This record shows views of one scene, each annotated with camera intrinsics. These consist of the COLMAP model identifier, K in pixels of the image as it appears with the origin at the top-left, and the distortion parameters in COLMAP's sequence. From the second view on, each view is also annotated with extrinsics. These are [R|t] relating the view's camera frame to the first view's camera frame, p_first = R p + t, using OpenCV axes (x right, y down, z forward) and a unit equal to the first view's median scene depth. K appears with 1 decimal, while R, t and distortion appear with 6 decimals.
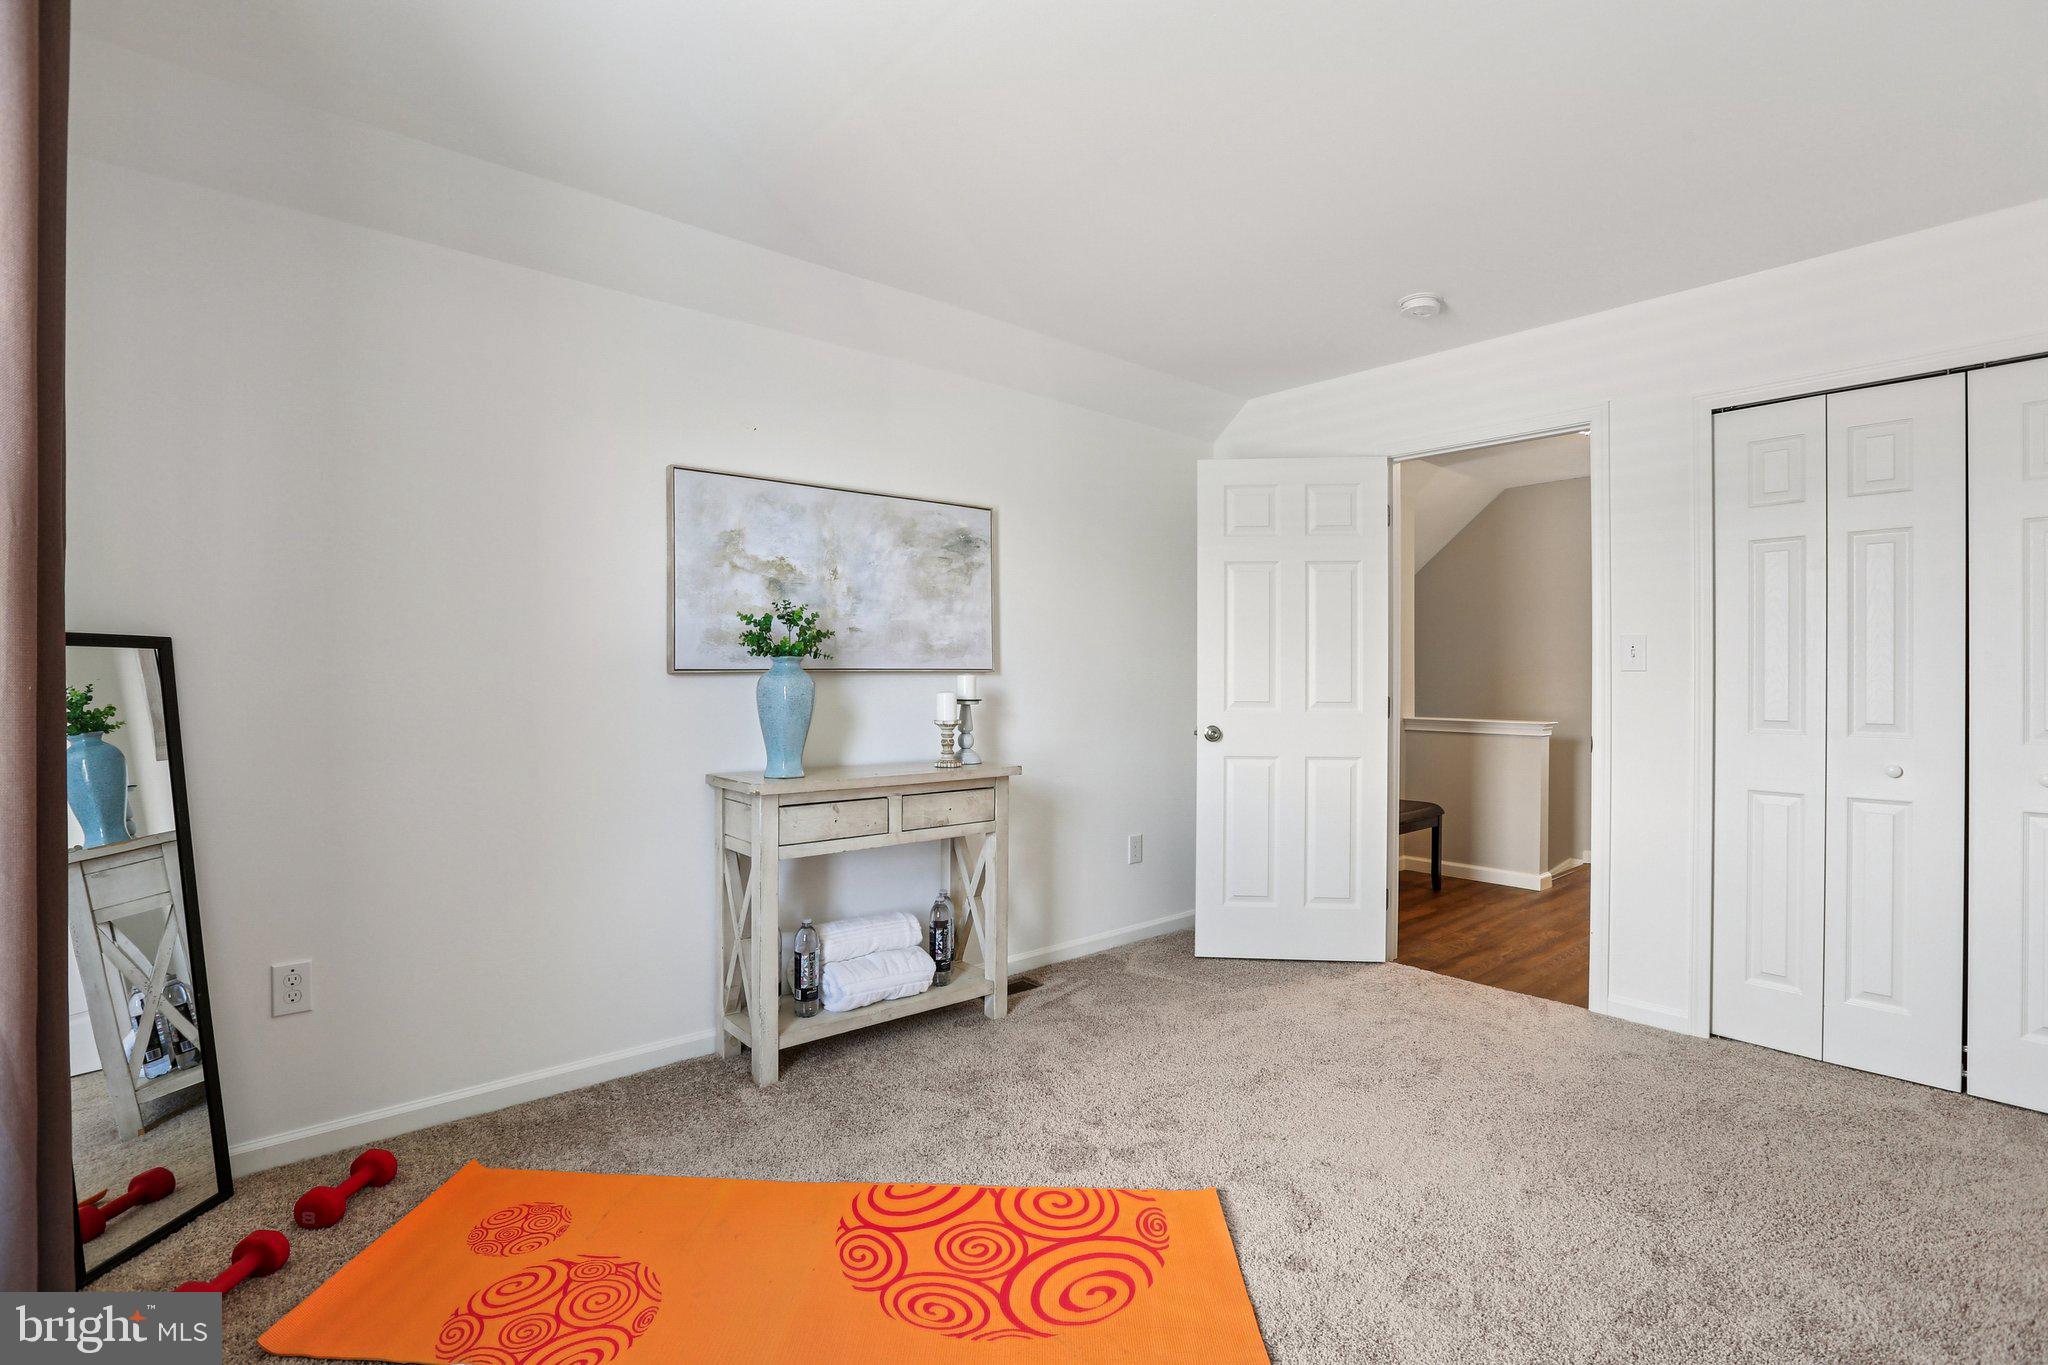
lens RADIAL K [[946.2, 0, 1036.3], [0, 946.2, 677.5], [0, 0, 1]] dist [-0.027944, 0.002635]
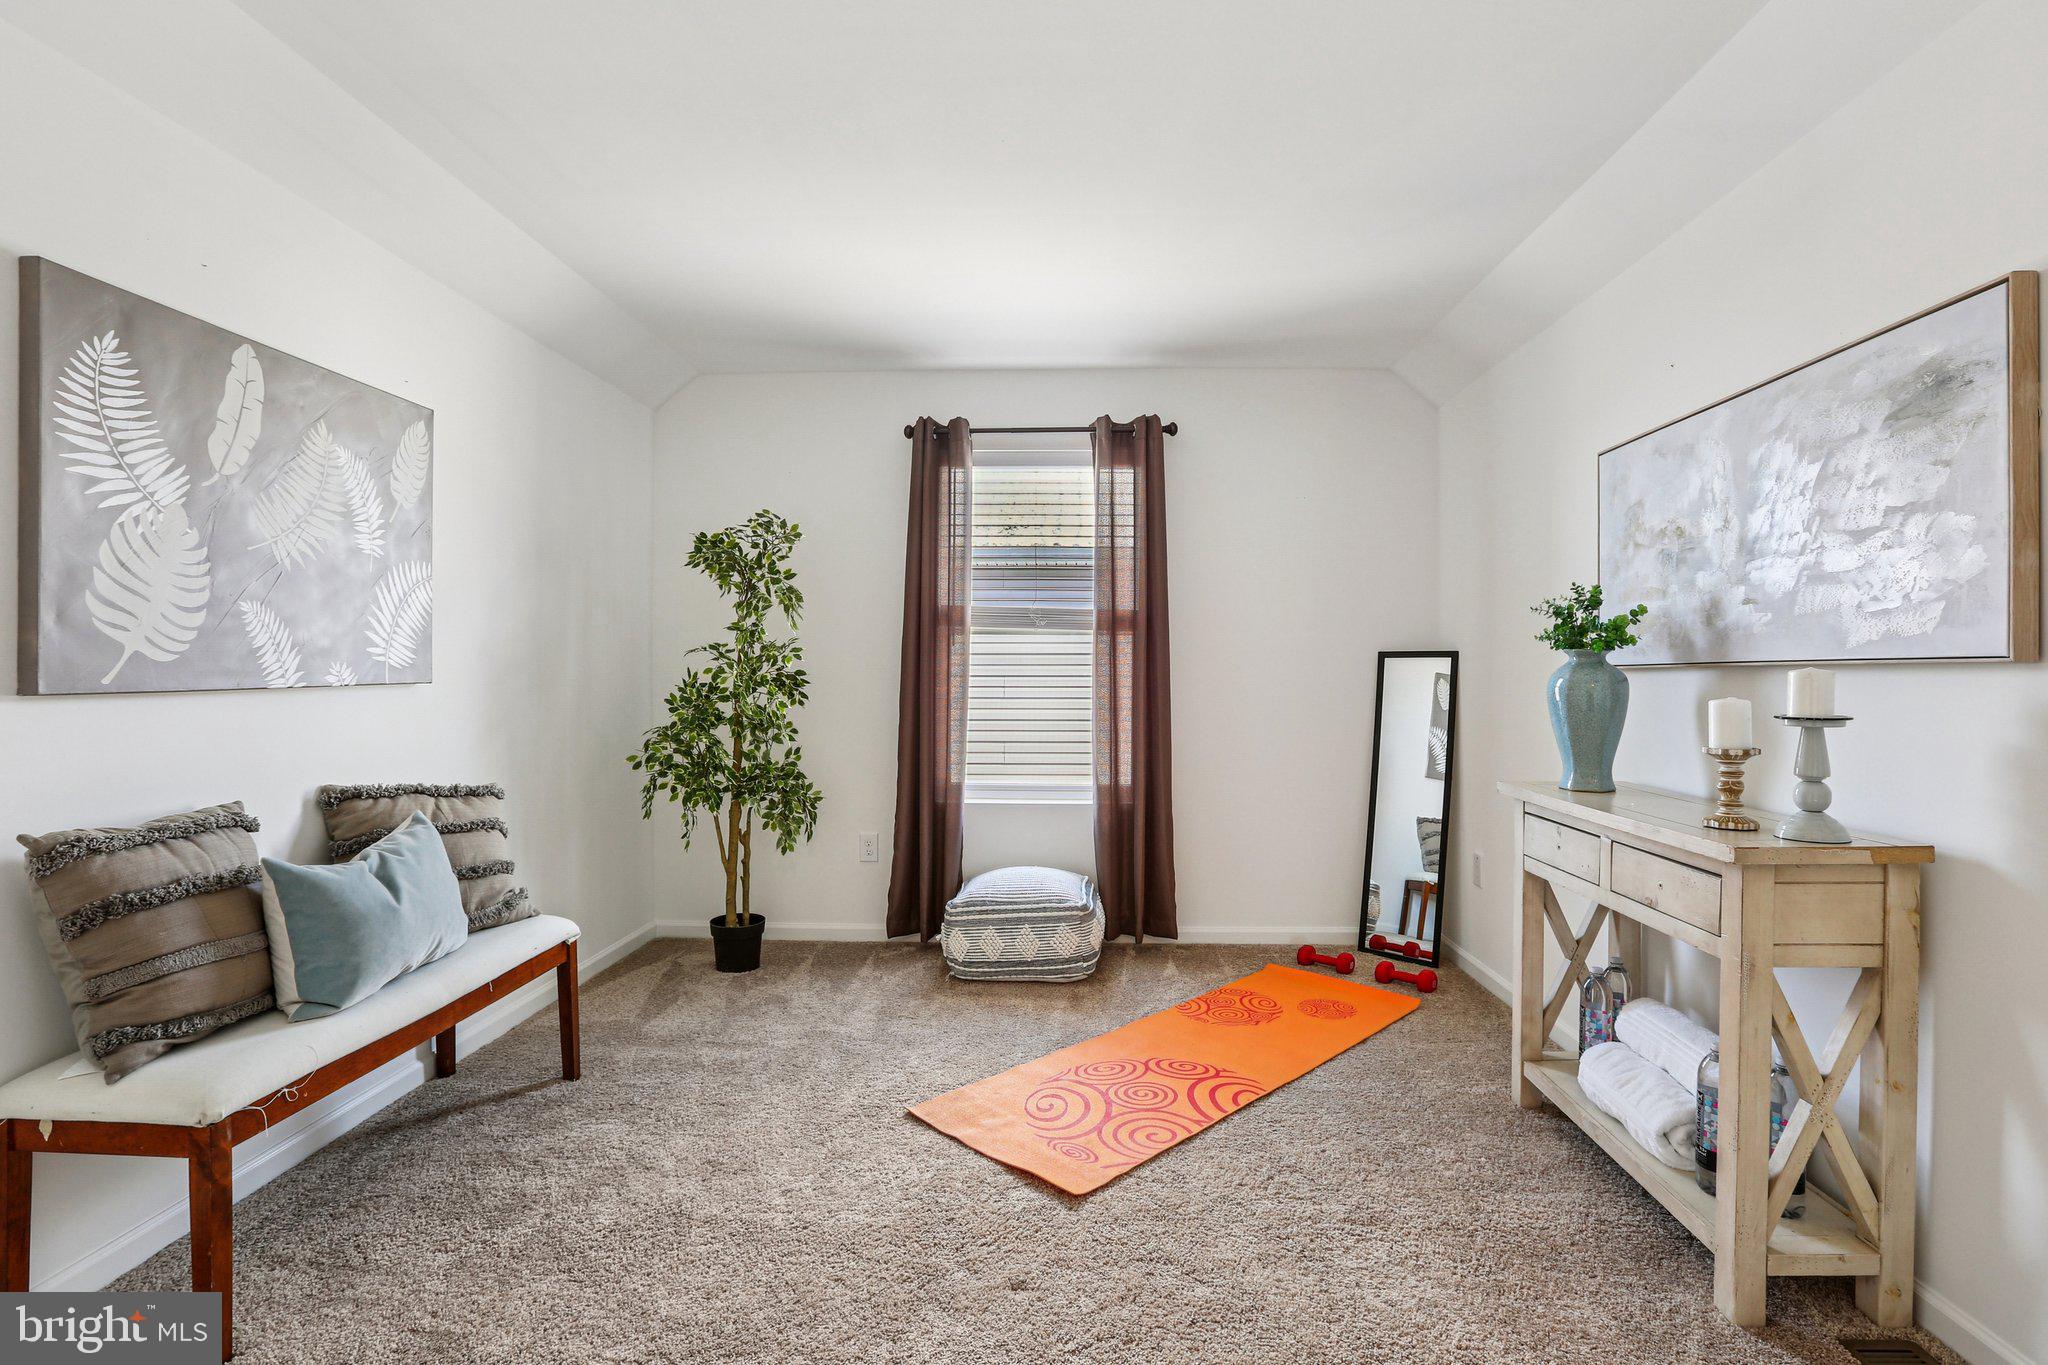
lens RADIAL K [[946.2, 0, 1027.4], [0, 946.2, 674.0], [0, 0, 1]] dist [-0.027944, 0.002635]
pose [[-0.699724, -0.005859, -0.714389, 0.679813], [-0.012597, 0.999912, 0.004138, 0.003407], [0.714302, 0.011895, -0.699737, 1.213488]]
